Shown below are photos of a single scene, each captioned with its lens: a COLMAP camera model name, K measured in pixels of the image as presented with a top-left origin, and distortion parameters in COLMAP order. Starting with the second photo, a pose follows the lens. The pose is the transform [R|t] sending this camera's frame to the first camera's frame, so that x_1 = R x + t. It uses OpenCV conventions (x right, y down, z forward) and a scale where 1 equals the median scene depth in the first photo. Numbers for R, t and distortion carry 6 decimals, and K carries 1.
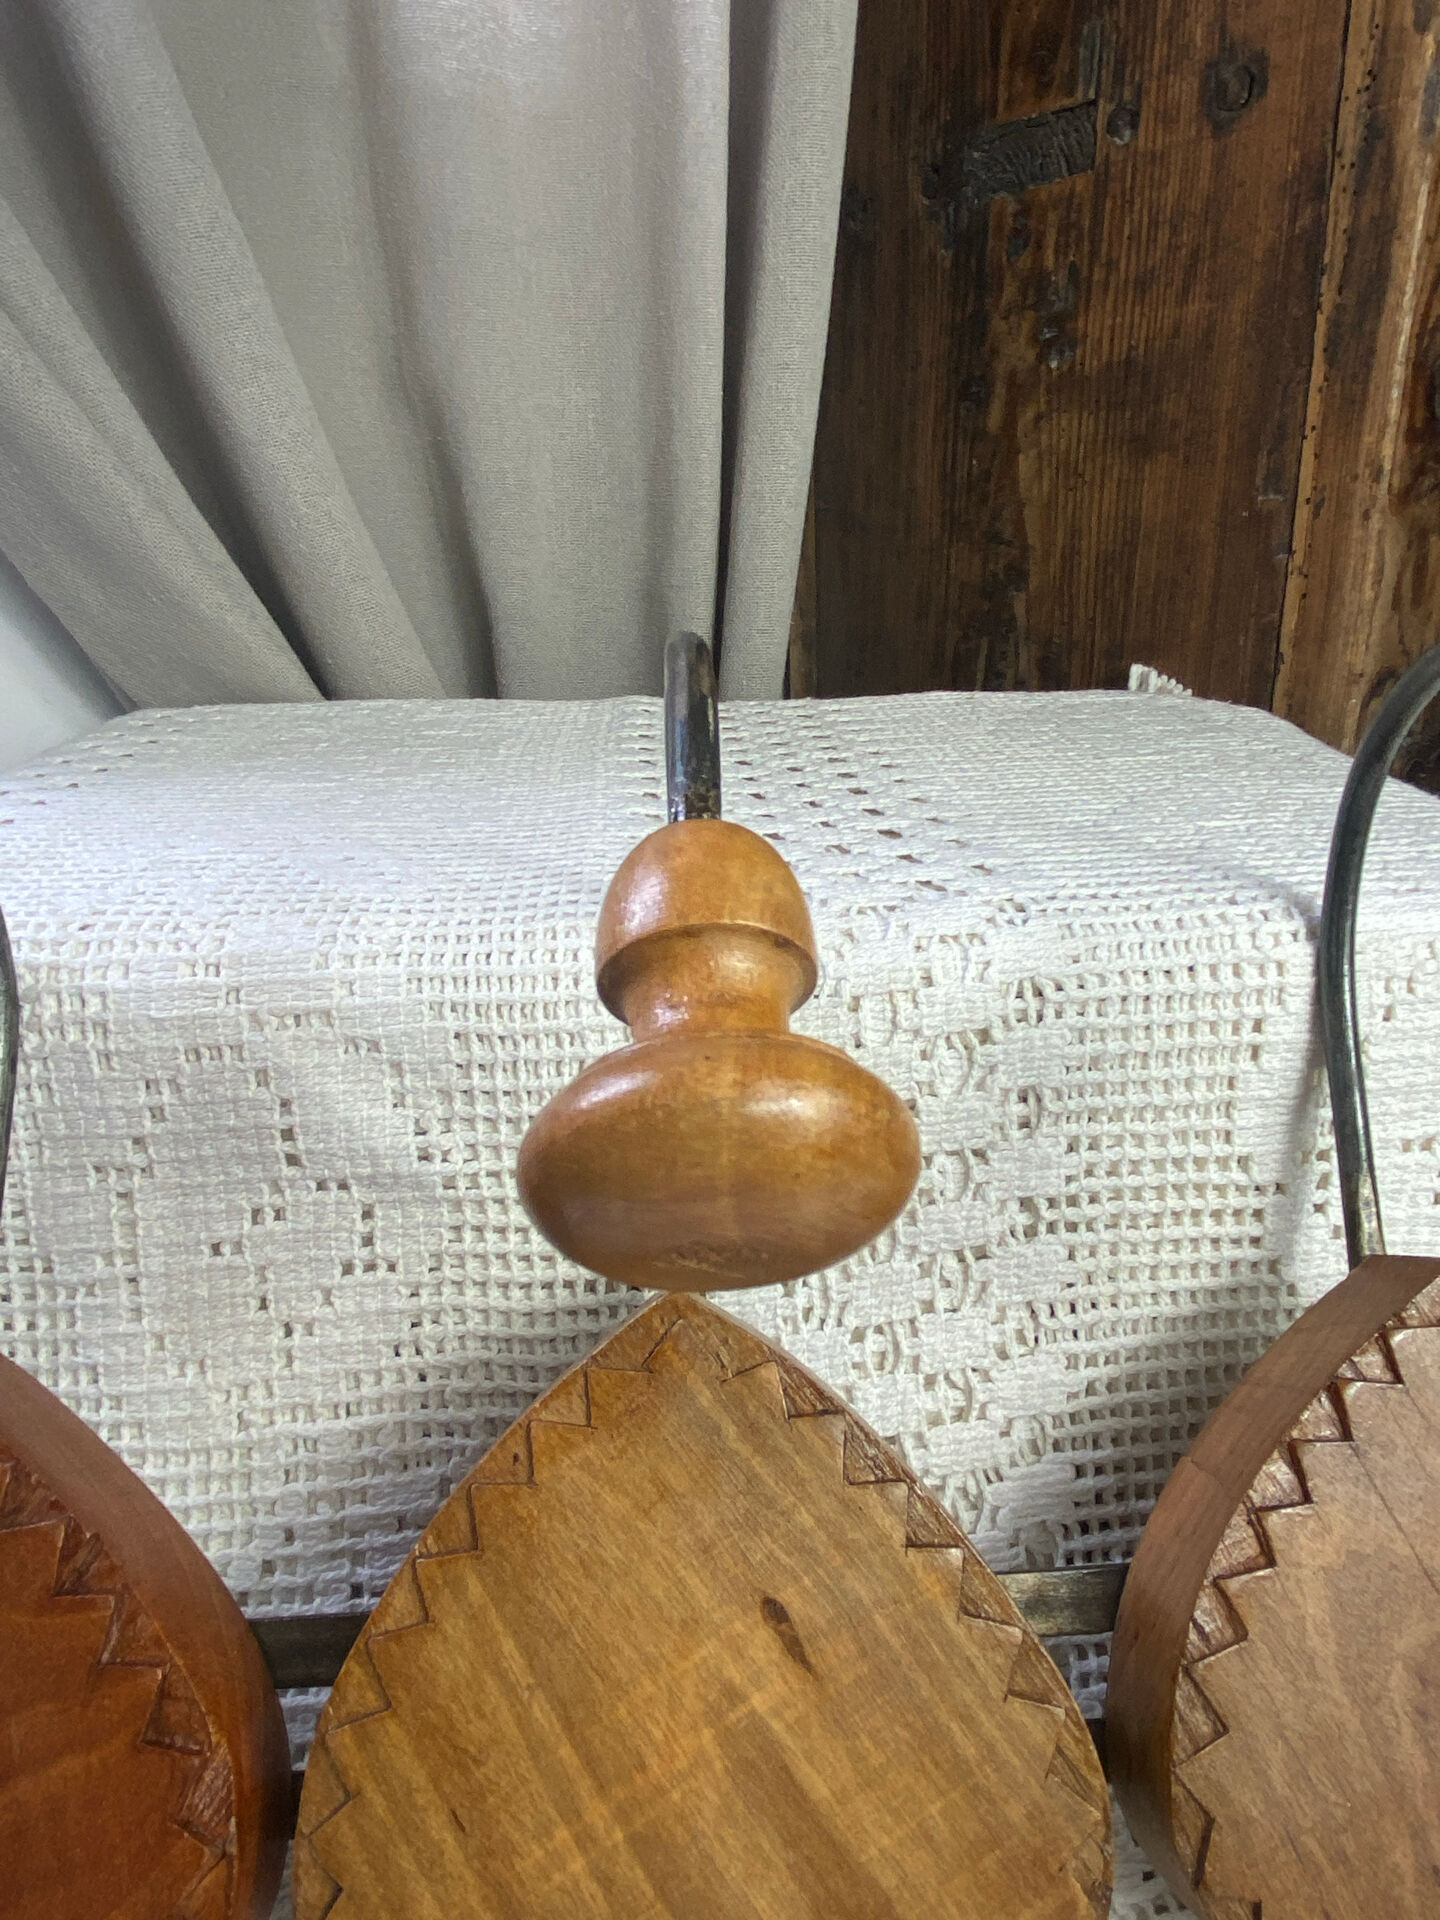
lens RADIAL K [[1286.6, 0, 730.3], [0, 1286.6, 948.2], [0, 0, 1]] dist [0.052774, -0.039360]
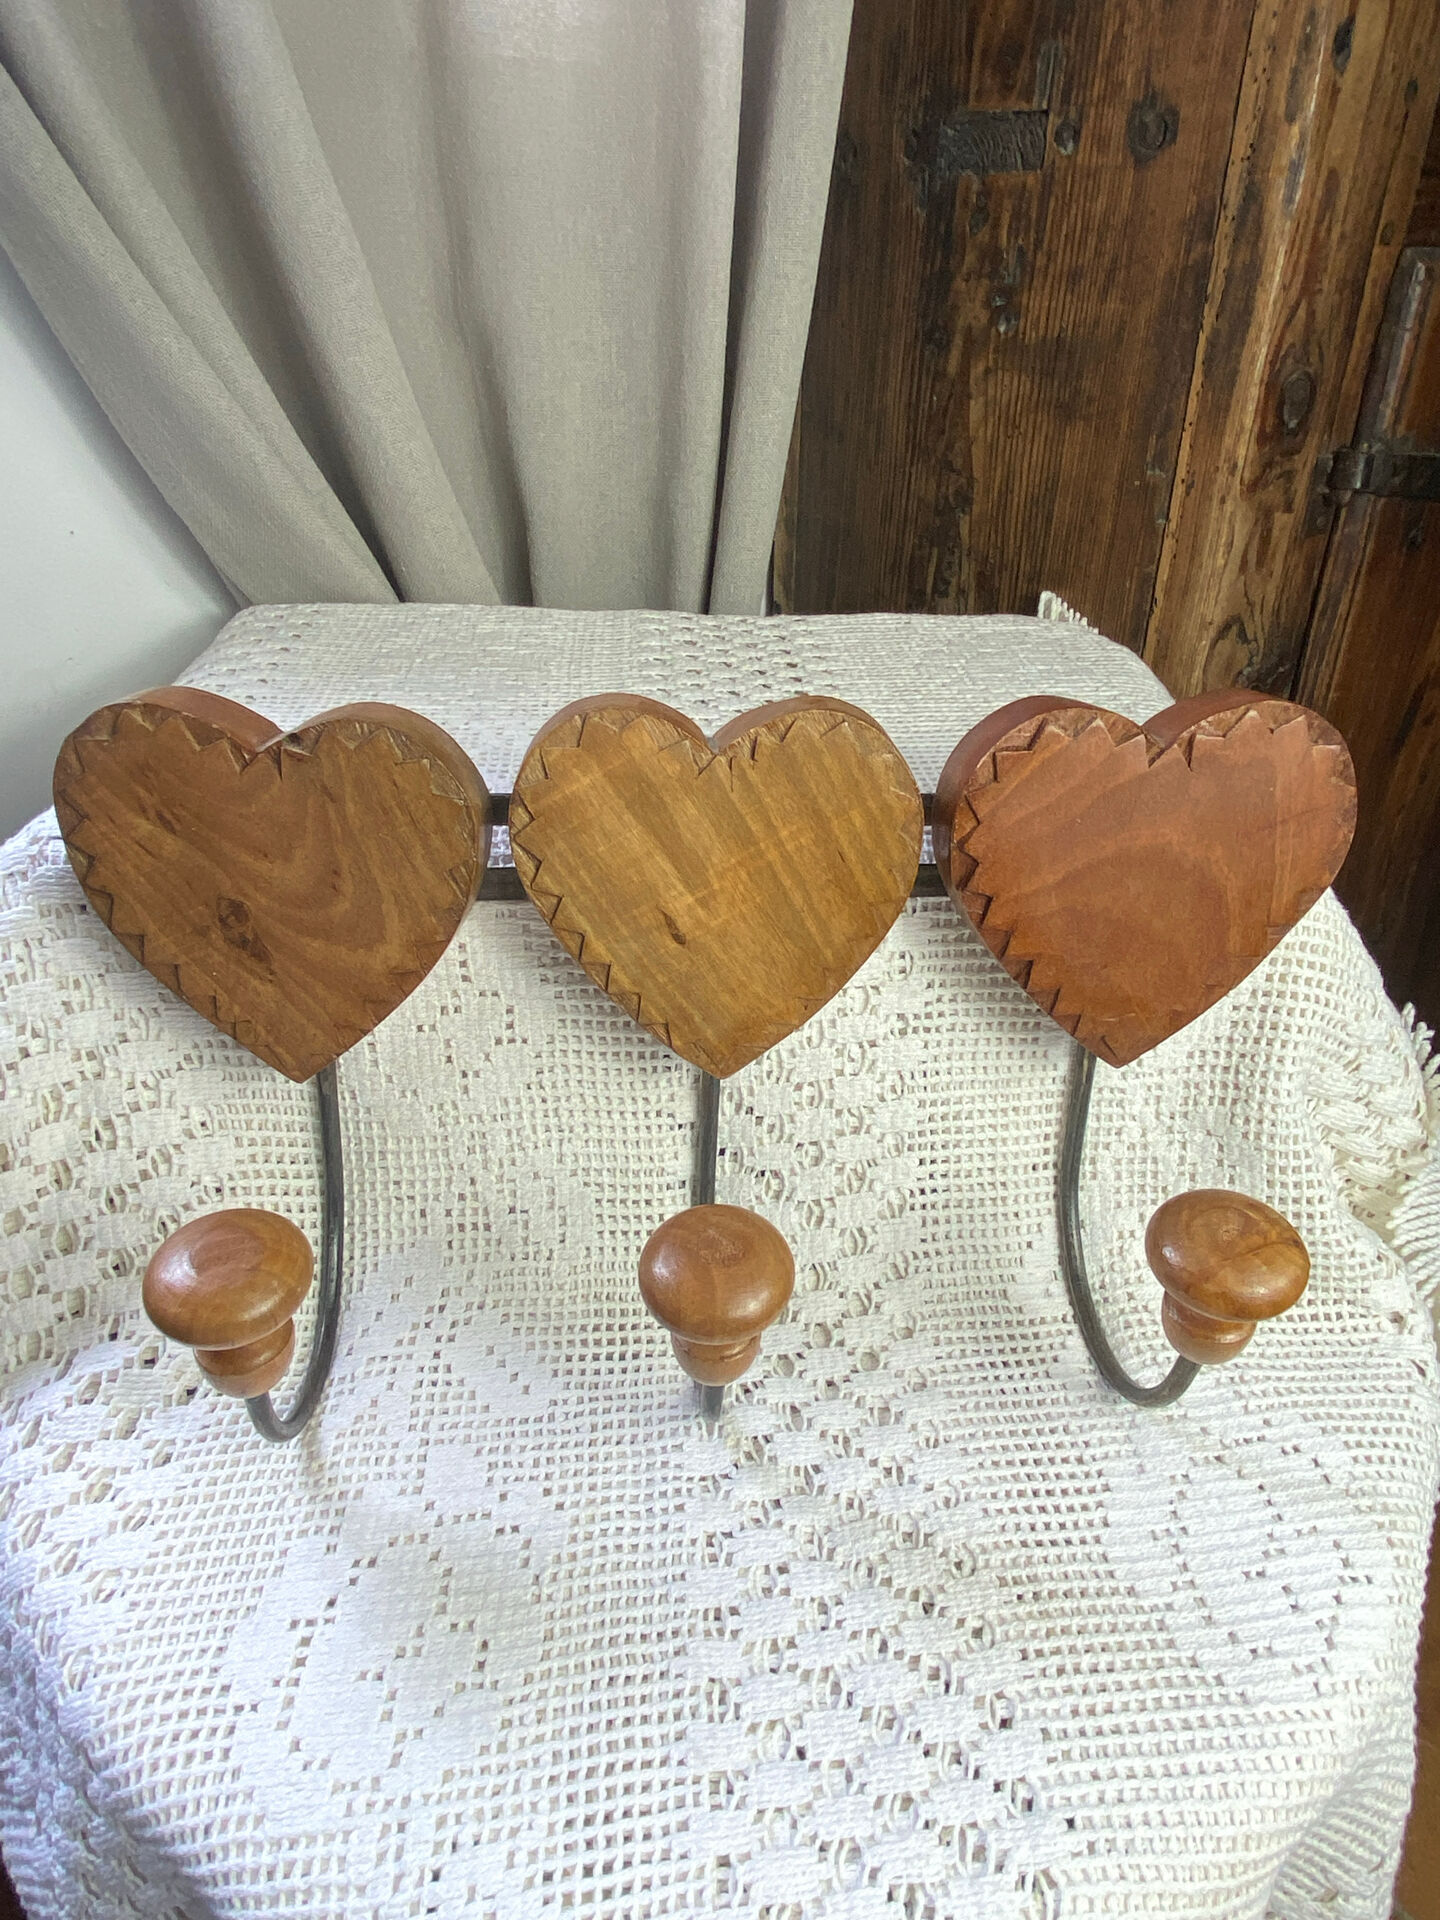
lens RADIAL K [[1317.2, 0, 742.2], [0, 1317.2, 979.6], [0, 0, 1]] dist [0.064571, -0.039946]
pose [[0.998634, 0.027050, 0.044702, -0.033598], [-0.034920, 0.981948, 0.185899, -0.084300], [-0.038866, -0.187206, 0.981551, -0.343917]]
